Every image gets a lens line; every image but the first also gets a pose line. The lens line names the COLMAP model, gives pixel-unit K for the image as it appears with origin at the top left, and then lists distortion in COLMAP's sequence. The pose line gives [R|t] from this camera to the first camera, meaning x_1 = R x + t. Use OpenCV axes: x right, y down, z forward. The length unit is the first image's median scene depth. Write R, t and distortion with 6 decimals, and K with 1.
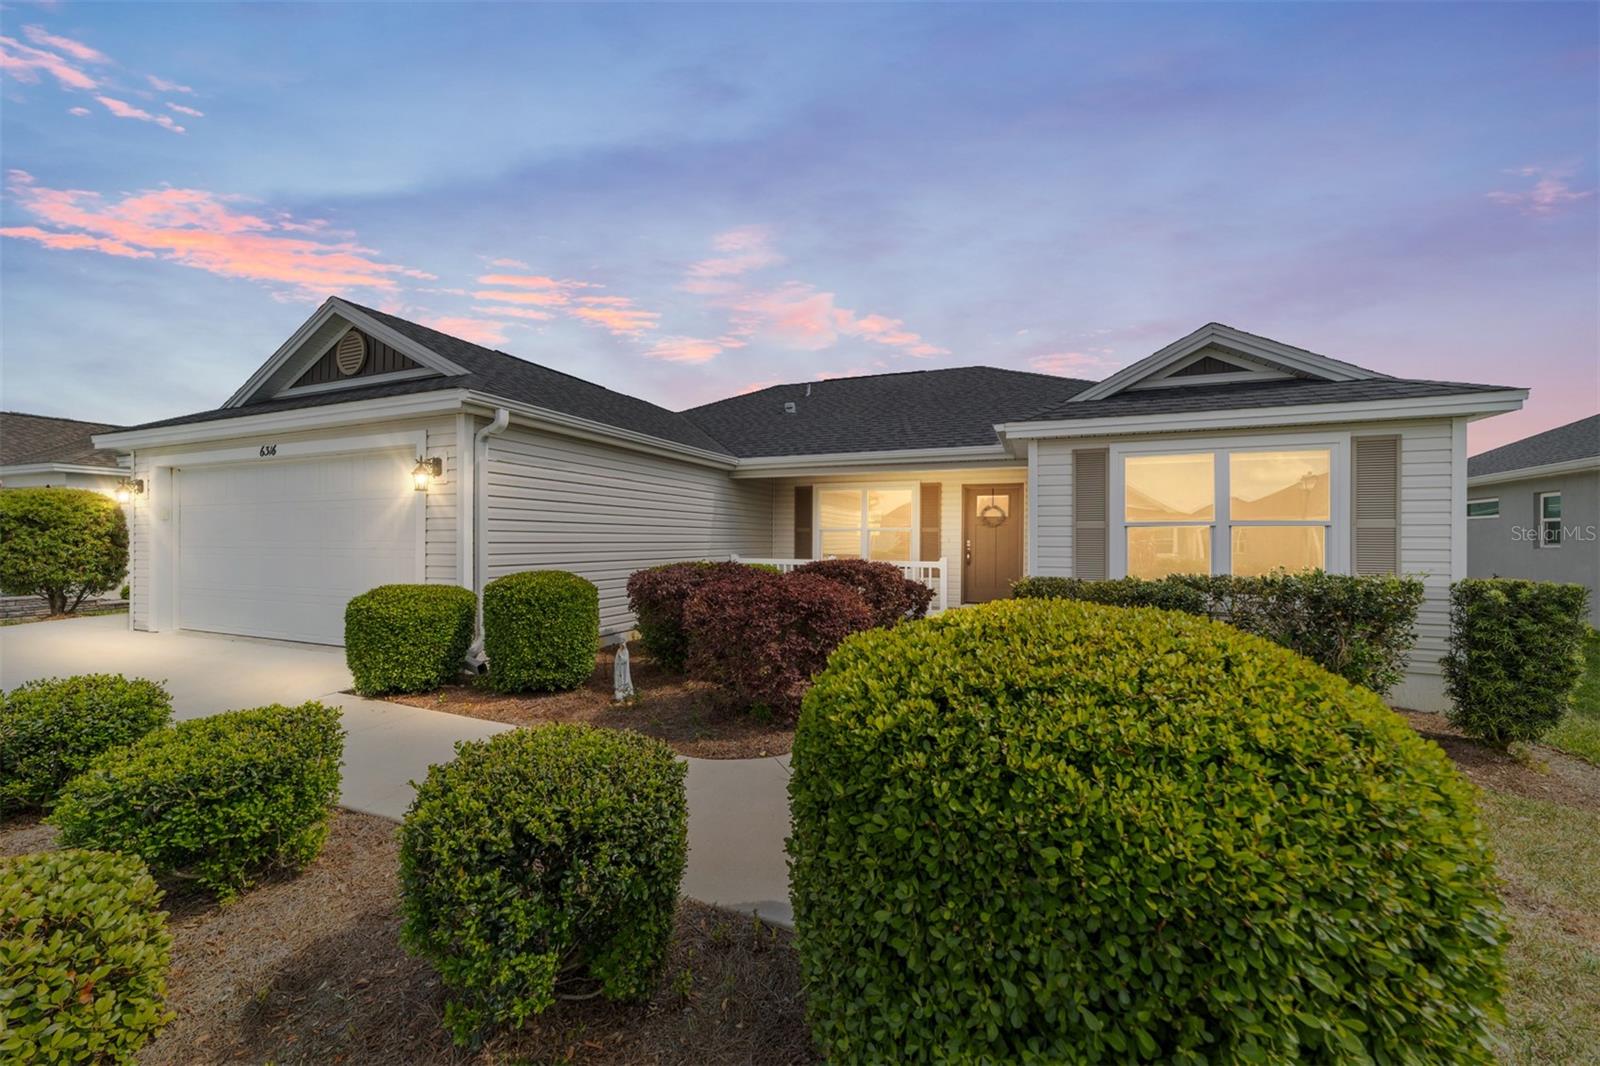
lens RADIAL K [[608.6, 0, 802.3], [0, 608.6, 533.0], [0, 0, 1]] dist [-0.002134, -0.000014]
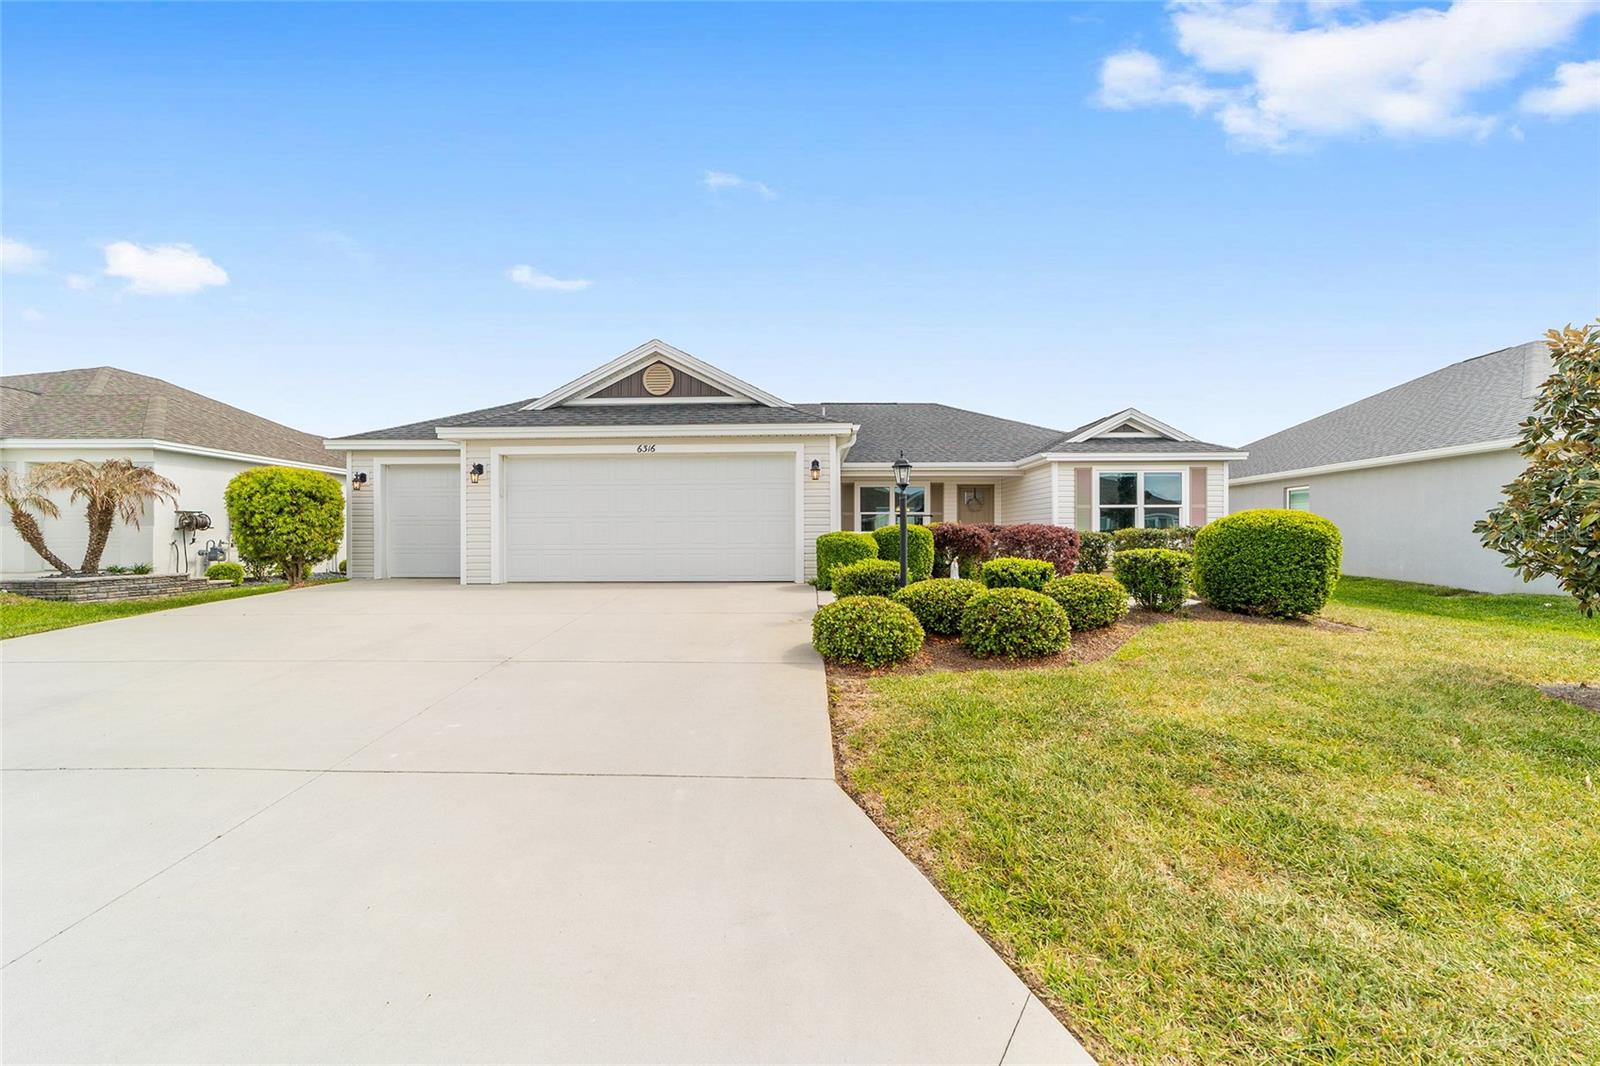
lens RADIAL K [[608.6, 0, 799.6], [0, 608.6, 534.2], [0, 0, 1]] dist [-0.002134, -0.000014]
pose [[0.929062, -0.005074, 0.369890, -1.013001], [0.004009, 0.999985, 0.003649, 0.058837], [-0.369903, -0.001908, 0.929069, -0.439054]]
